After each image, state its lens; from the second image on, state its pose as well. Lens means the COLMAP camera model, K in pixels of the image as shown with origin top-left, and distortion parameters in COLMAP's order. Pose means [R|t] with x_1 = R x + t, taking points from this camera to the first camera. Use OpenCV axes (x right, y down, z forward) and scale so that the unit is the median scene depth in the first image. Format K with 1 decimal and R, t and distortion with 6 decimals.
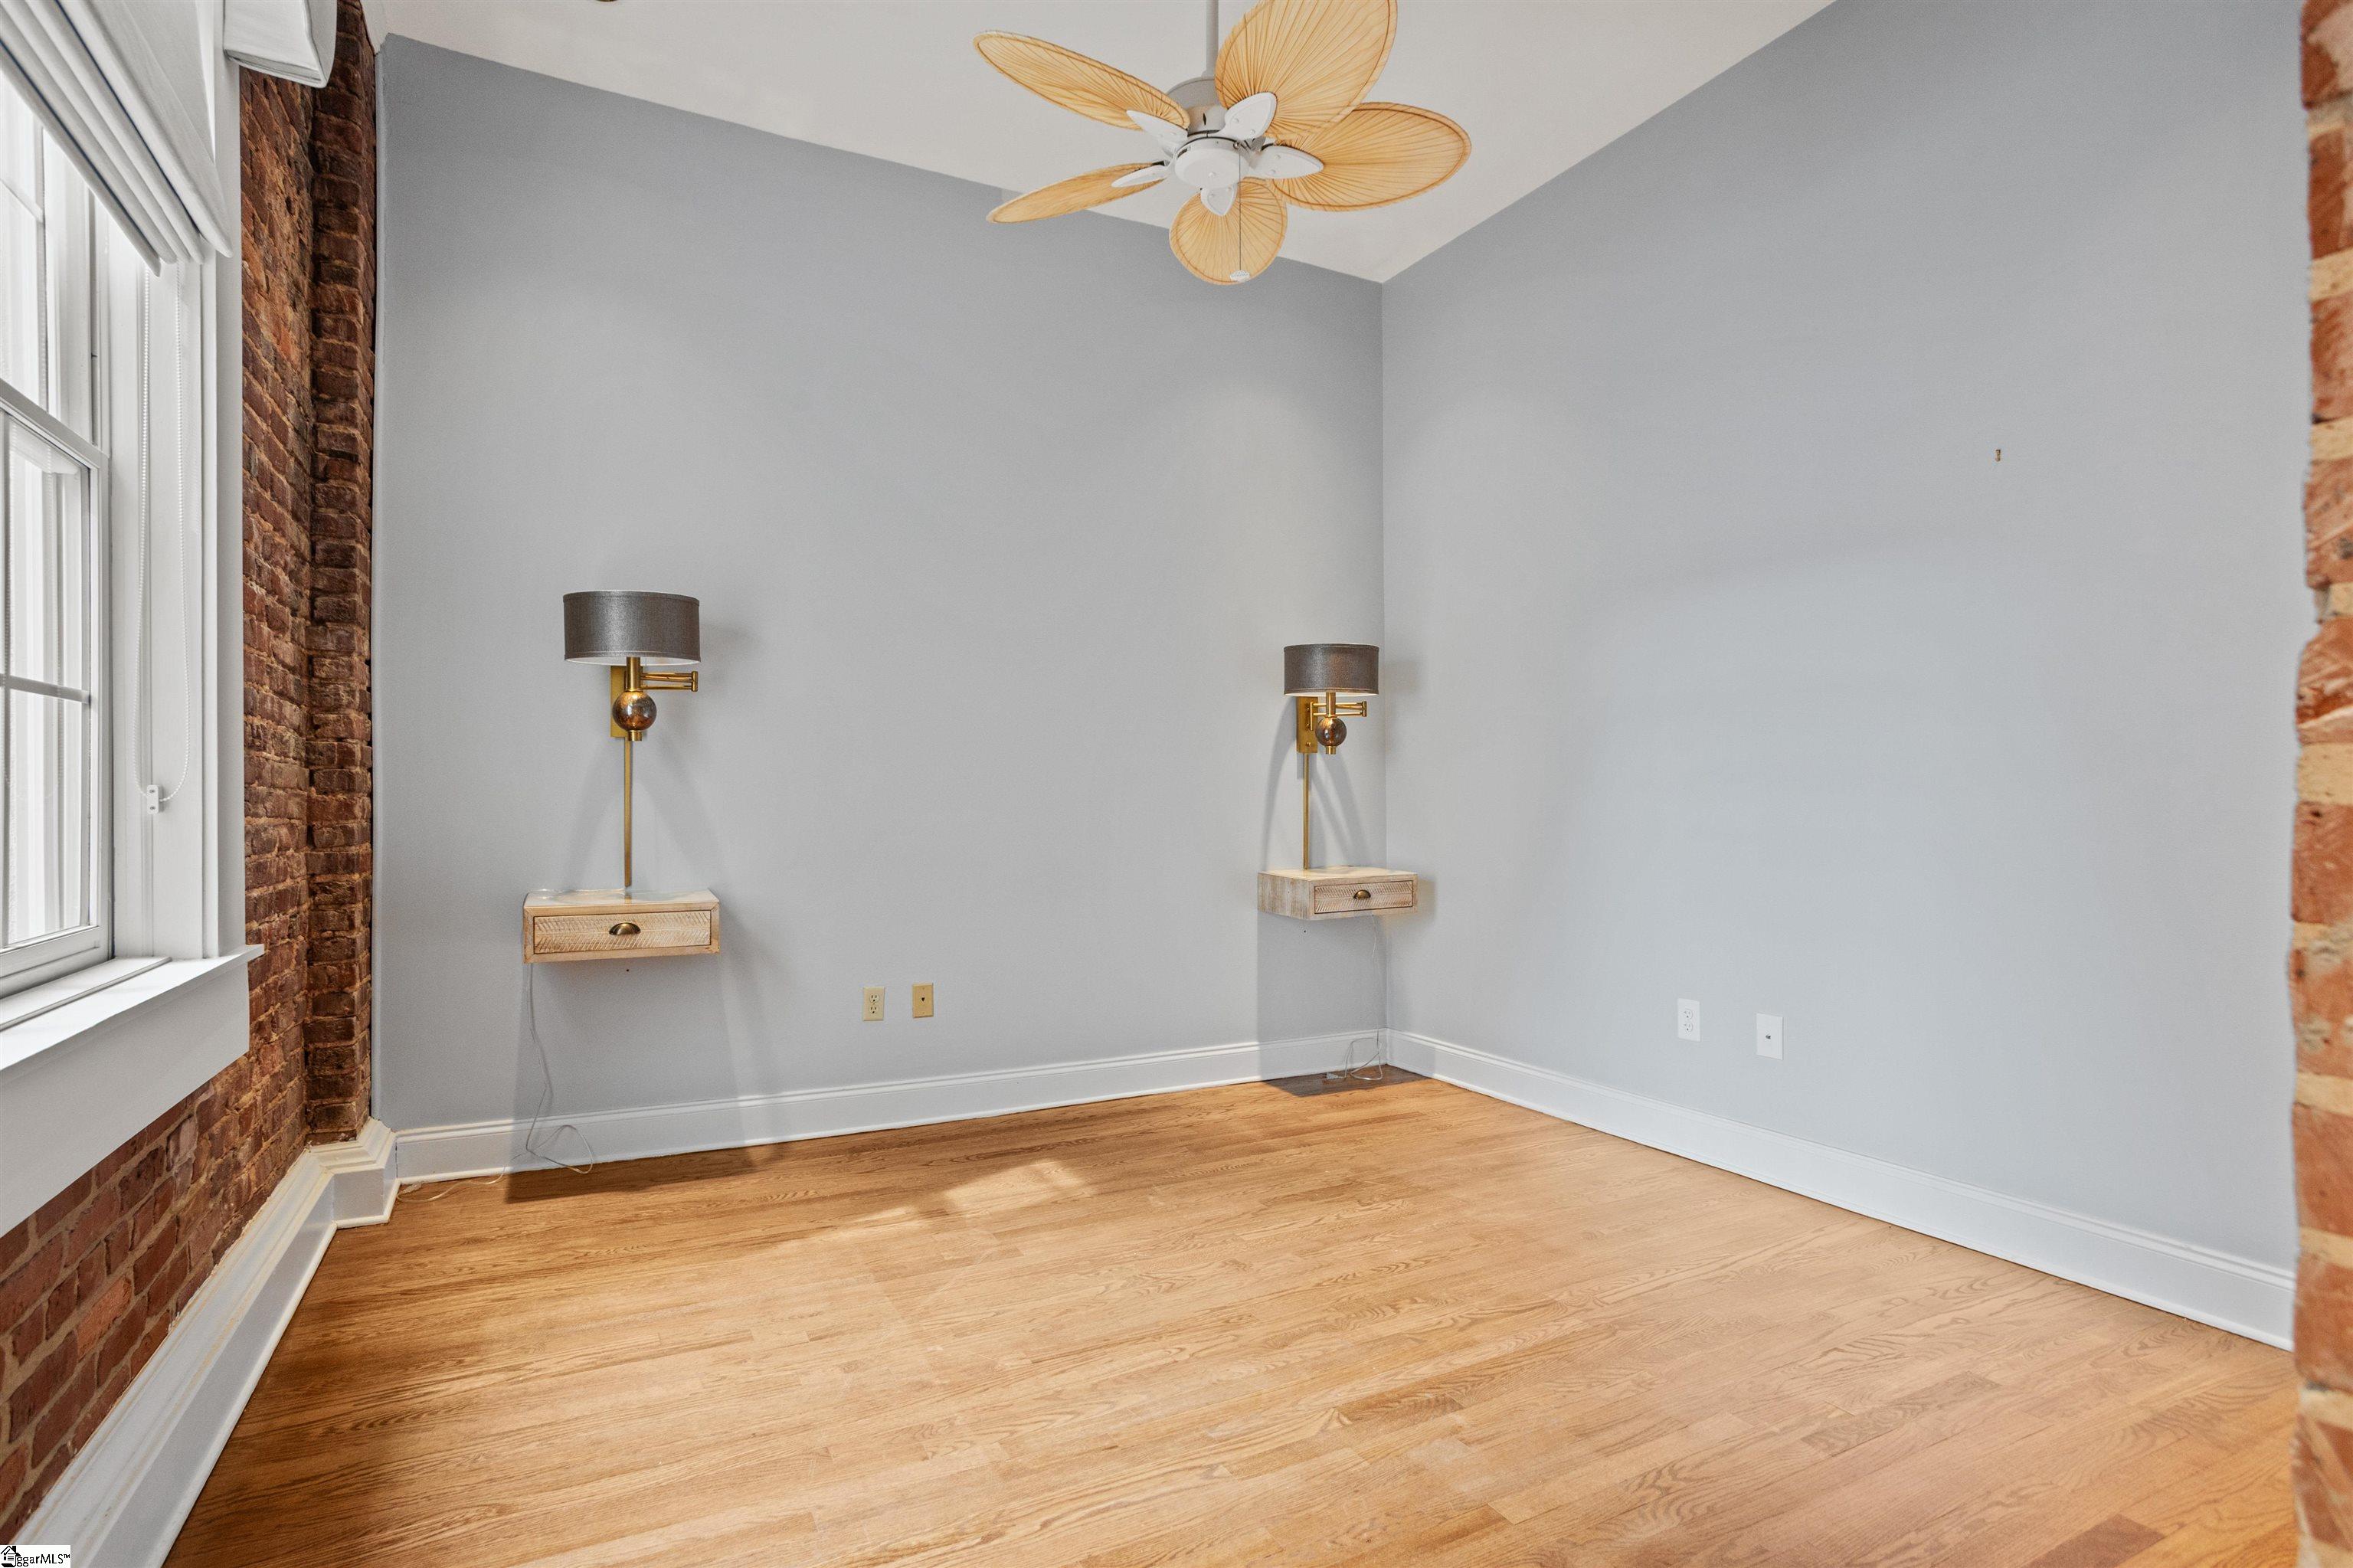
lens RADIAL K [[1152.3, 0, 1176.0], [0, 1152.3, 793.2], [0, 0, 1]] dist [-0.010448, 0.005163]
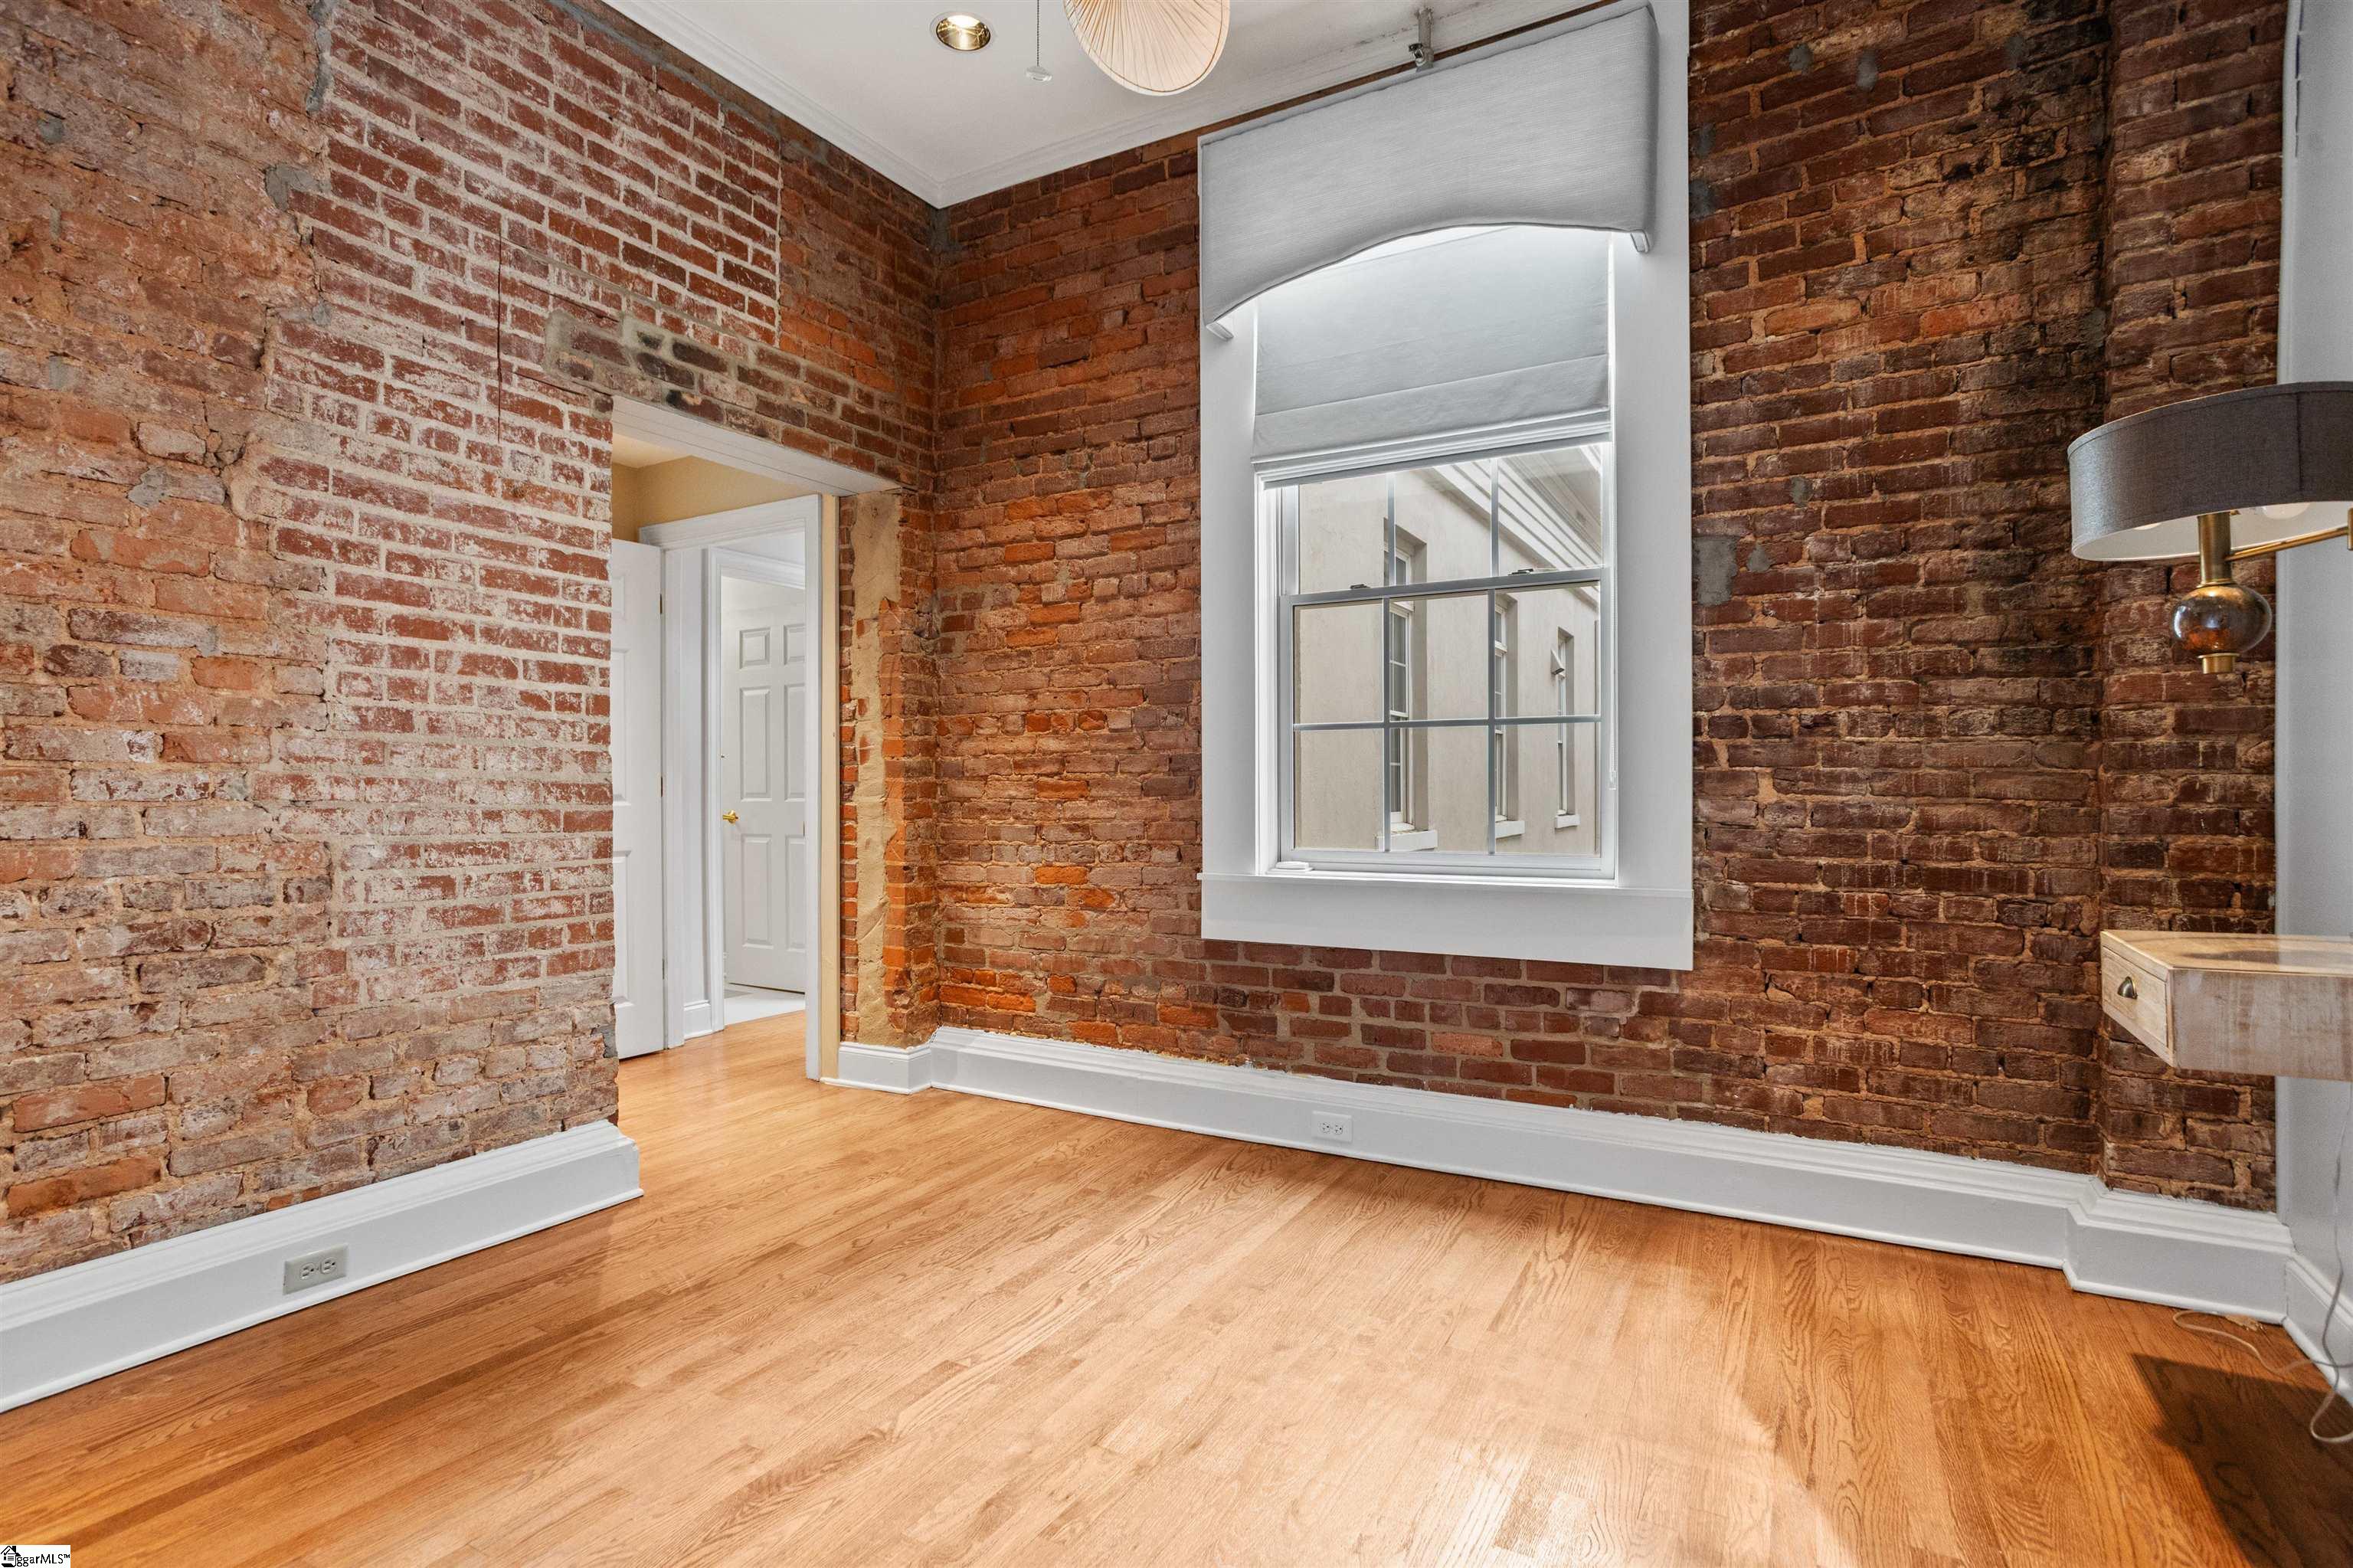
lens RADIAL K [[1152.3, 0, 1171.9], [0, 1152.3, 787.3], [0, 0, 1]] dist [-0.010448, 0.005163]
pose [[-0.841318, 0.006165, -0.540506, 0.385759], [0.007421, 0.999972, -0.000144, 0.005039], [0.540490, -0.004132, -0.841340, 1.651678]]
